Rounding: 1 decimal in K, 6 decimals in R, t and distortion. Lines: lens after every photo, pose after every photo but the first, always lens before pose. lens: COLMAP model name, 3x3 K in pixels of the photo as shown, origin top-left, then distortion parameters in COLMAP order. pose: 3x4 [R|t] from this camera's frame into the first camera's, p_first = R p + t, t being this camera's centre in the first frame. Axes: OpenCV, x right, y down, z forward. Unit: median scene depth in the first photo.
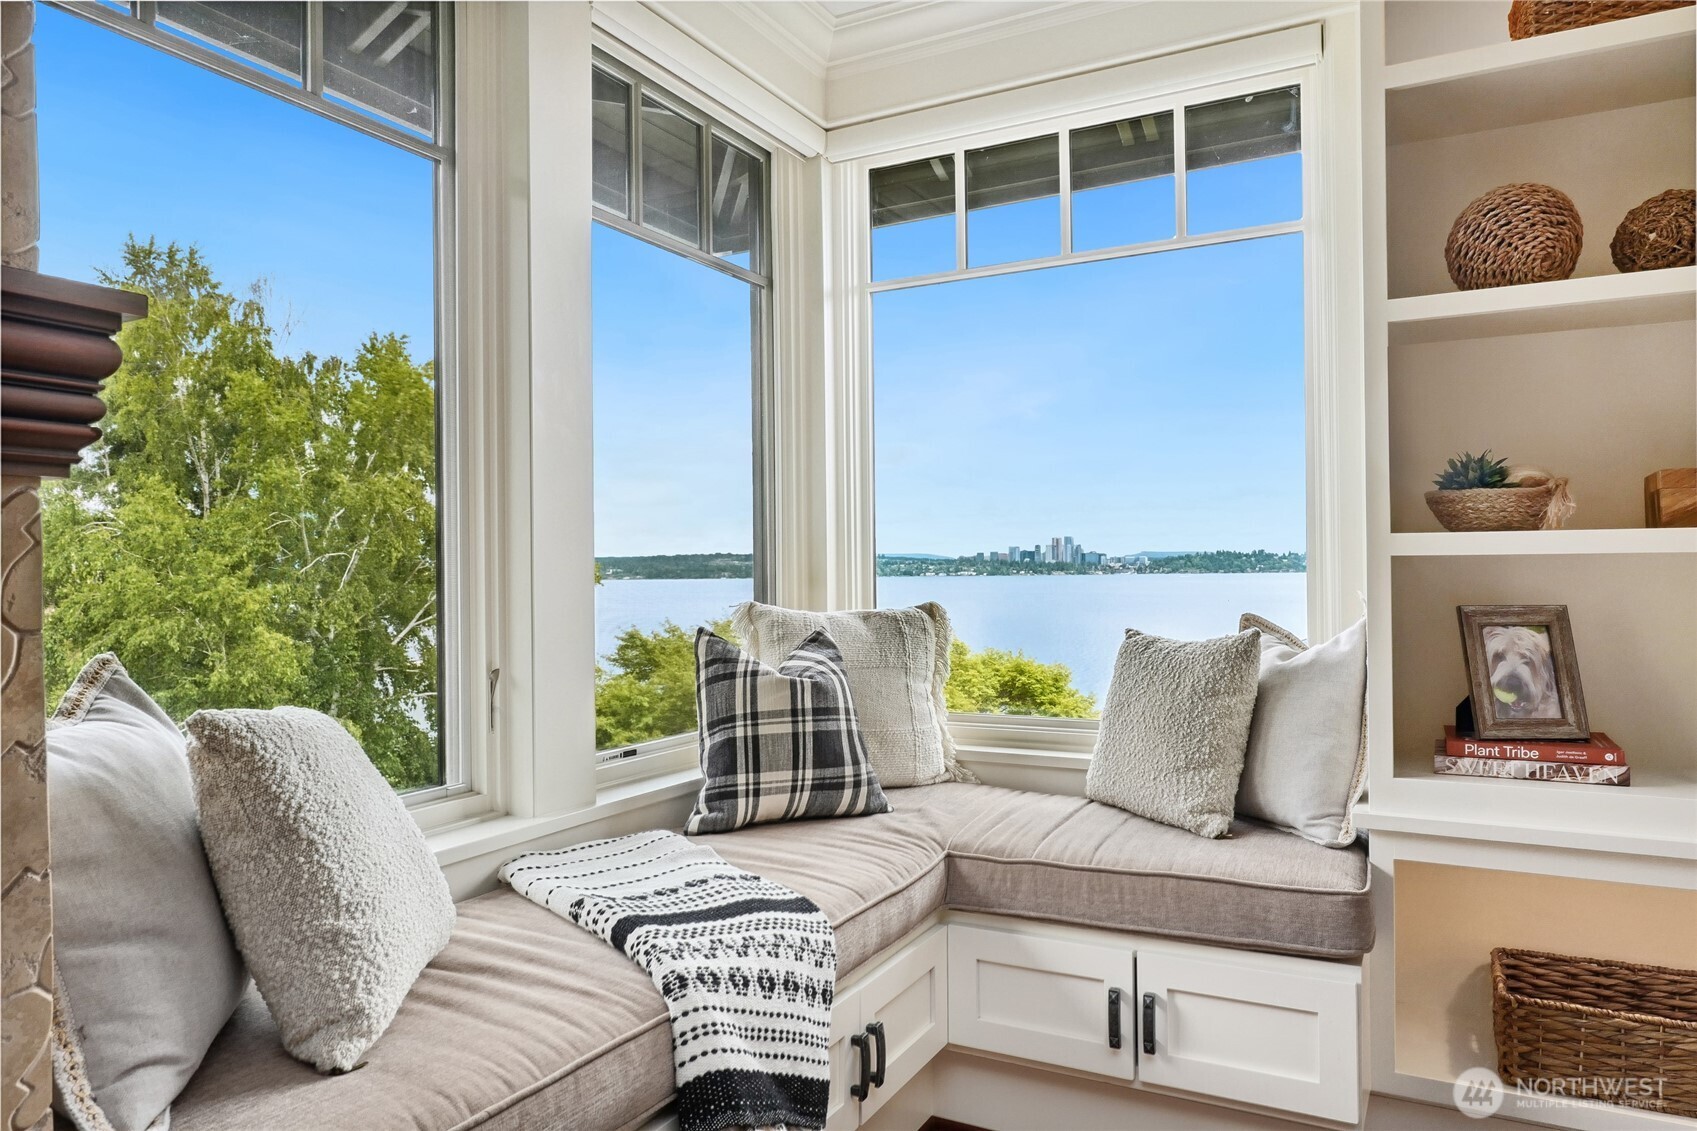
lens RADIAL K [[1144.2, 0, 848.5], [0, 1144.2, 565.5], [0, 0, 1]] dist [0.001664, 0.000616]
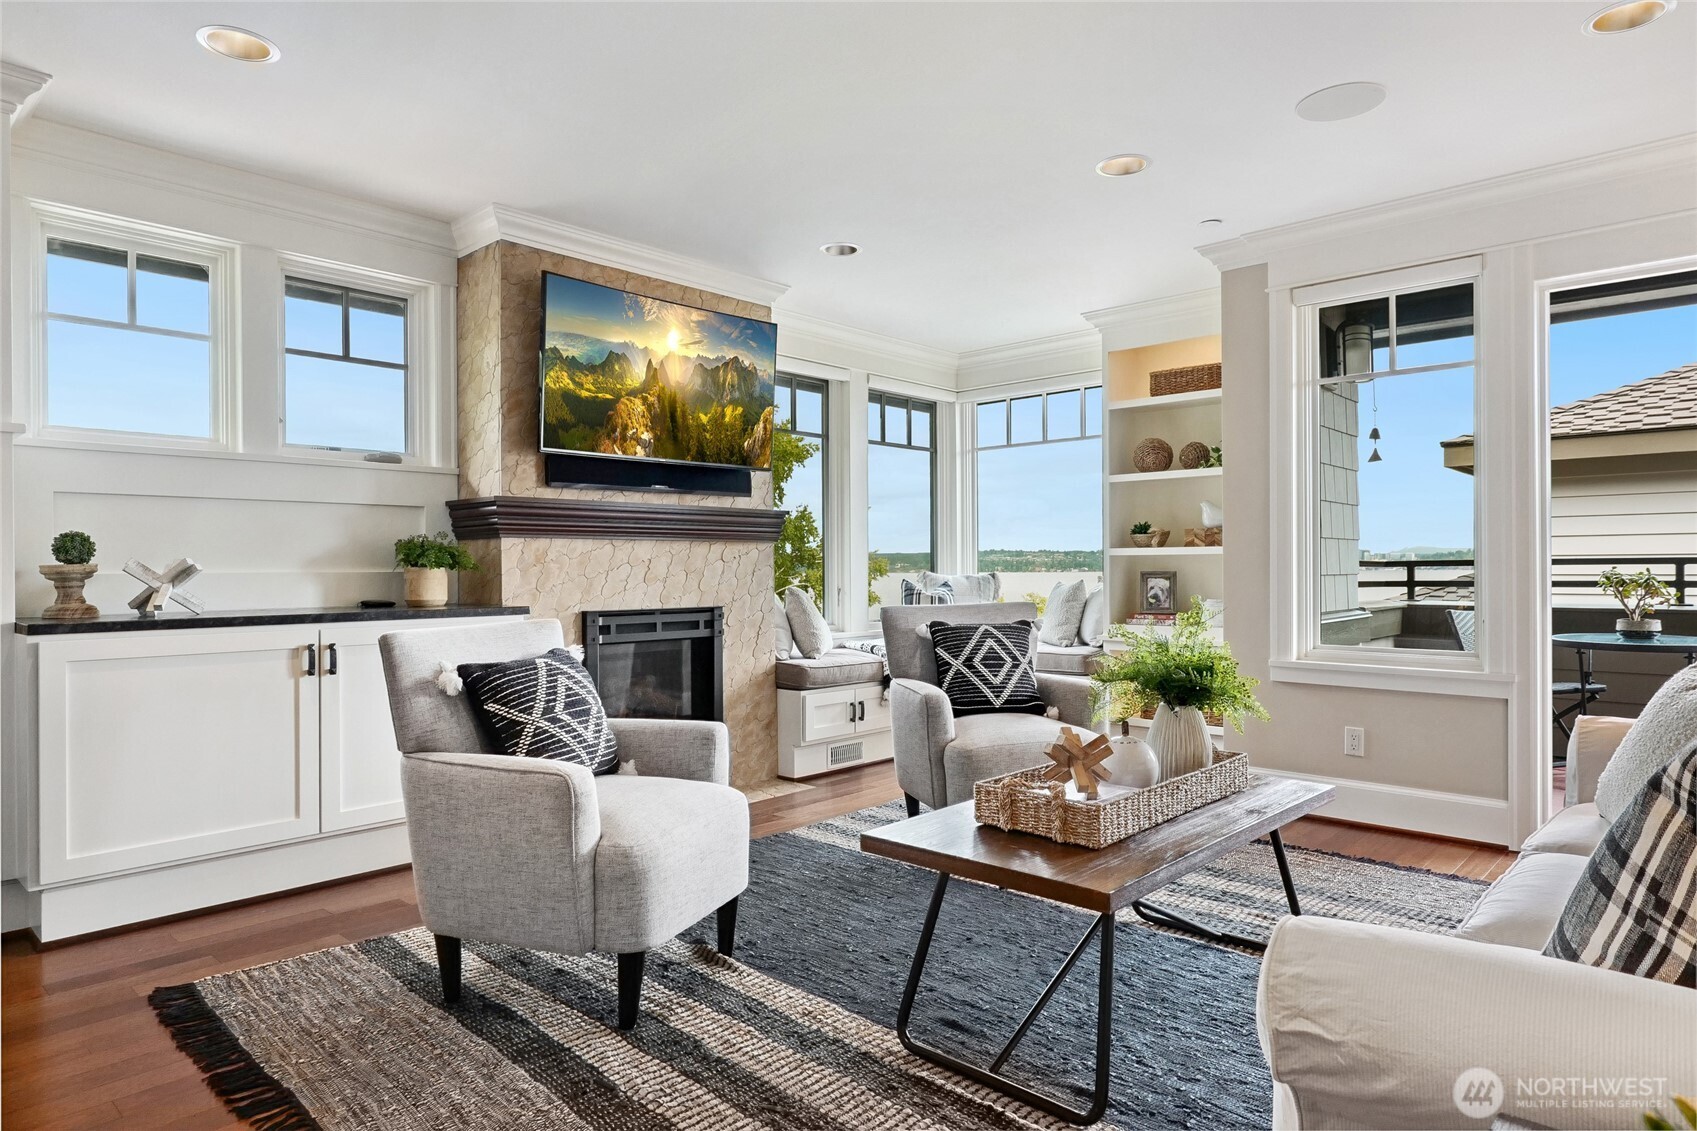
lens RADIAL K [[1022.3, 0, 848.5], [0, 1022.3, 565.5], [0, 0, 1]] dist [-0.003719, -0.000332]
pose [[0.966124, 0.001190, -0.258075, 0.487159], [0.000057, 0.999988, 0.004824, 0.006079], [0.258077, -0.004675, 0.966113, -1.876206]]
